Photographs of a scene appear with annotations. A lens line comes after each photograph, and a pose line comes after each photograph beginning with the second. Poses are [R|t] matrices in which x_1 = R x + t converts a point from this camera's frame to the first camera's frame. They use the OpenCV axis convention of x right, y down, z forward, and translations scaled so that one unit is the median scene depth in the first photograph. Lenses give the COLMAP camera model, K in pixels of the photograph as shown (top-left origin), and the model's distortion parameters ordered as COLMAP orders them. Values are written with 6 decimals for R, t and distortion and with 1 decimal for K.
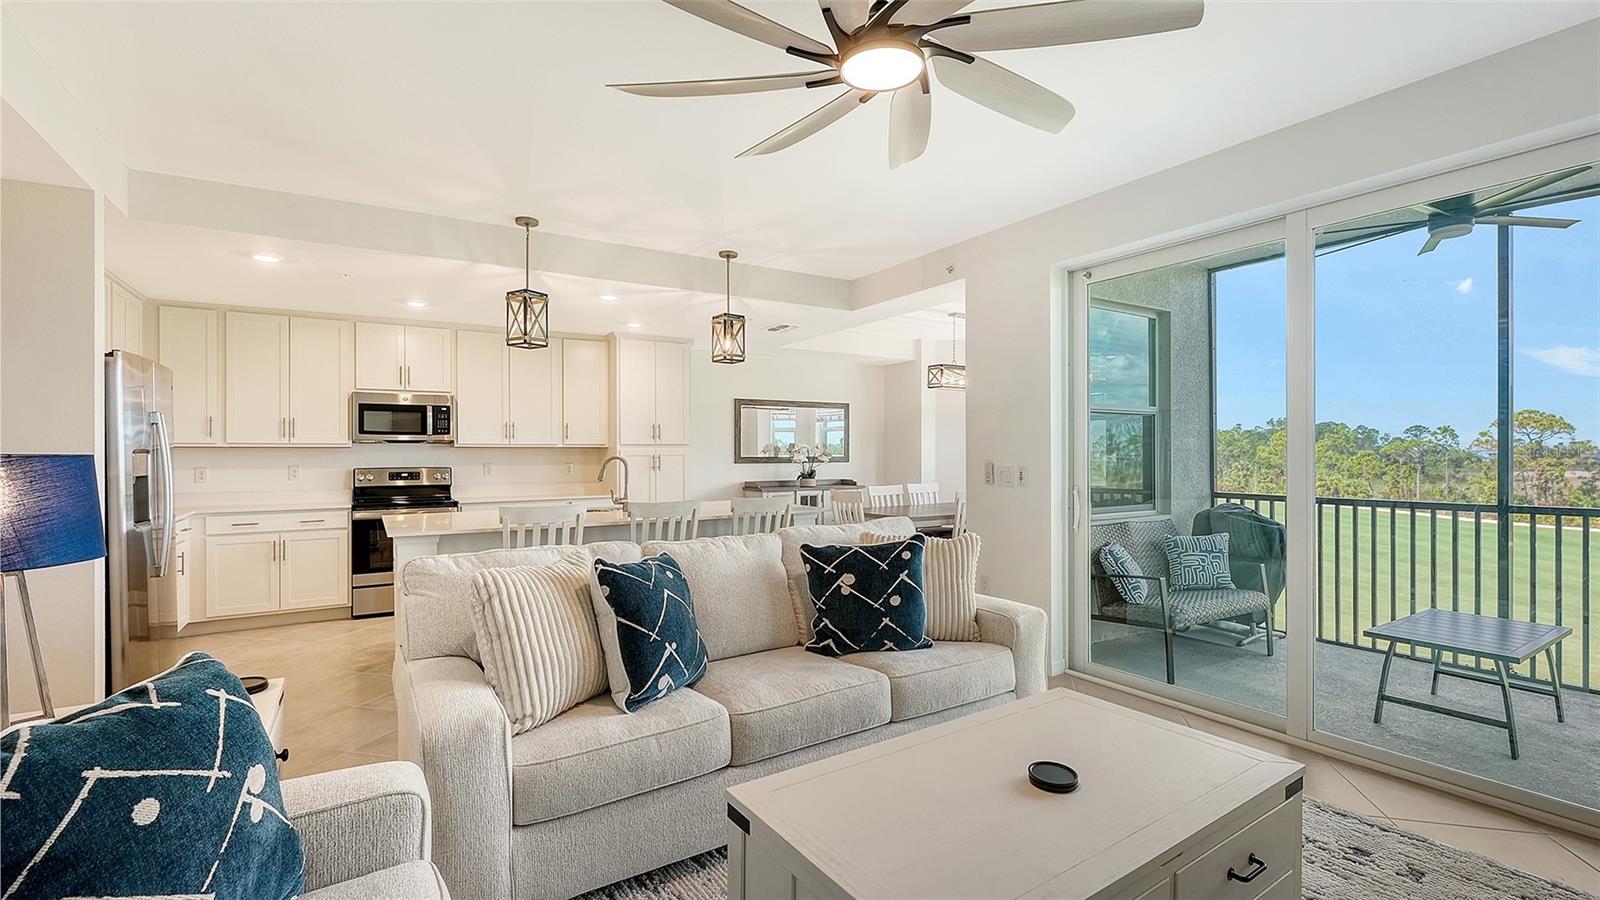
lens RADIAL K [[698.0, 0, 801.1], [0, 698.0, 454.9], [0, 0, 1]] dist [-0.008369, 0.000166]
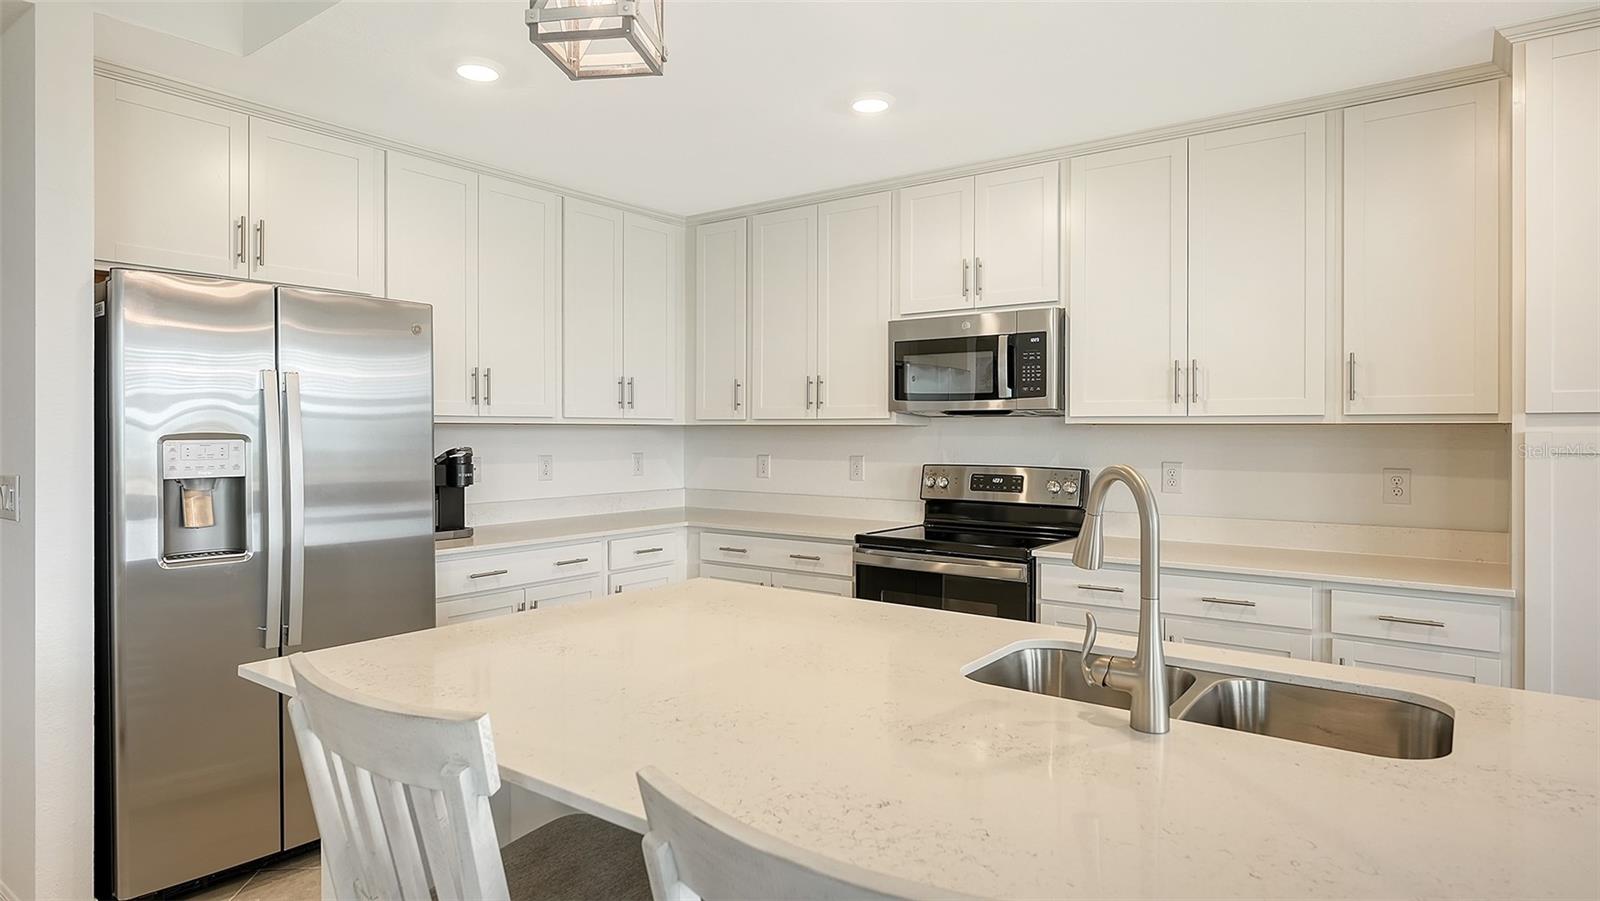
lens RADIAL K [[903.1, 0, 790.6], [0, 903.1, 436.9], [0, 0, 1]] dist [-0.010311, 0.005394]
pose [[0.360859, 0.011832, -0.932545, -0.022963], [-0.004980, 0.999930, 0.010760, -0.007969], [0.932607, 0.000761, 0.360893, 0.582578]]
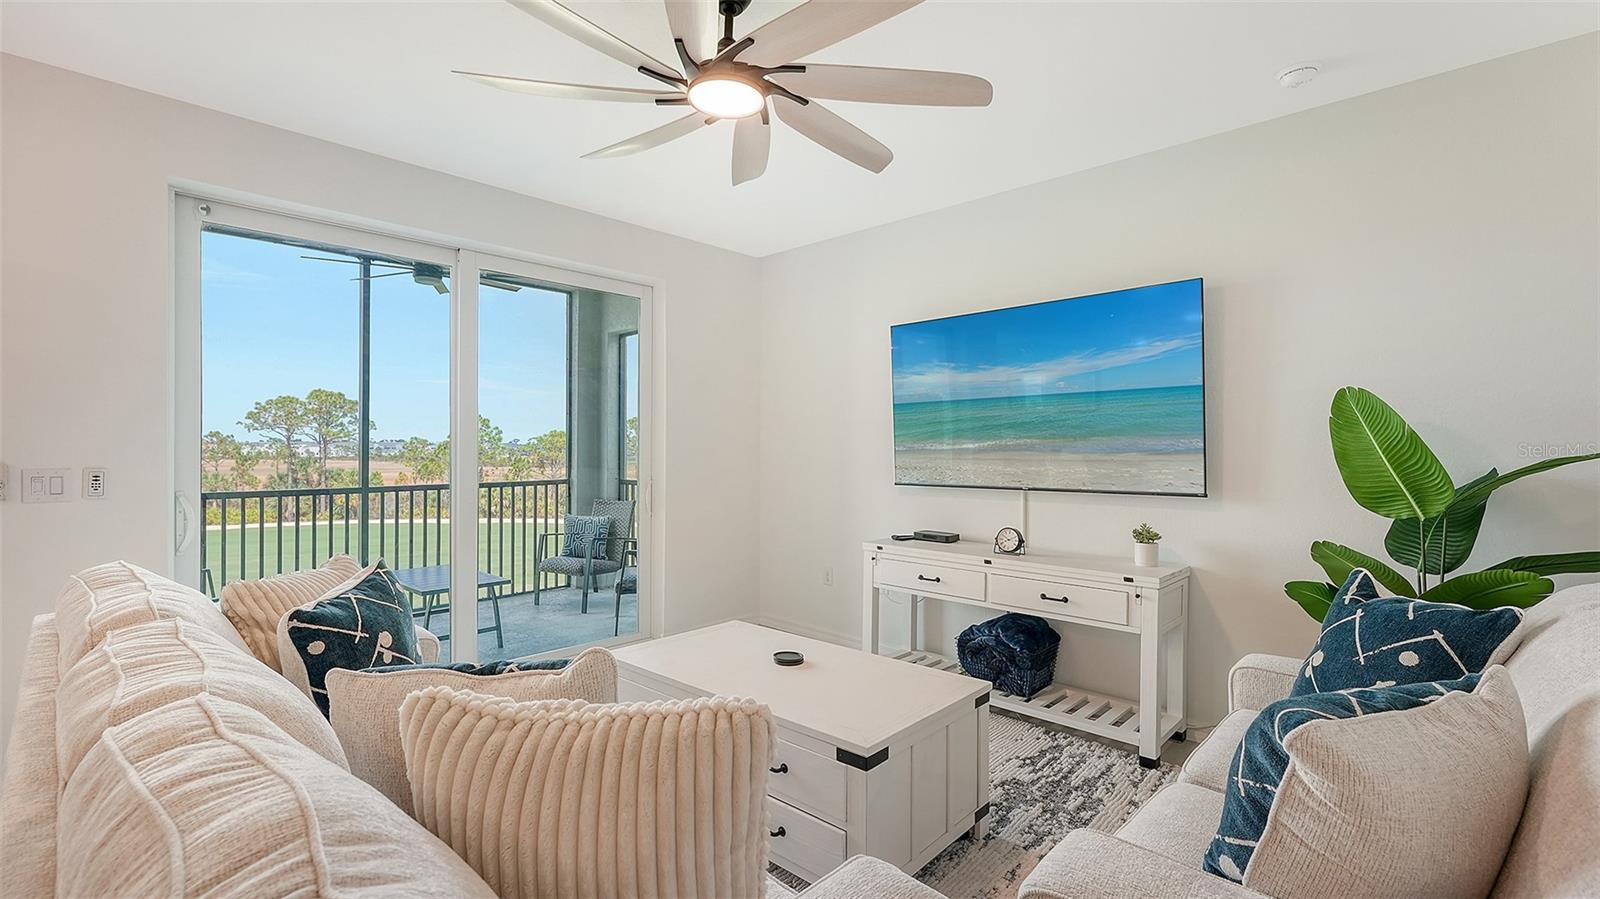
lens RADIAL K [[698.0, 0, 797.0], [0, 698.0, 441.7], [0, 0, 1]] dist [-0.008369, 0.000166]
pose [[-0.237551, 0.007963, 0.971343, -0.273685], [-0.002477, 0.999958, -0.008803, -0.000722], [-0.971372, -0.004497, -0.237521, 0.327916]]
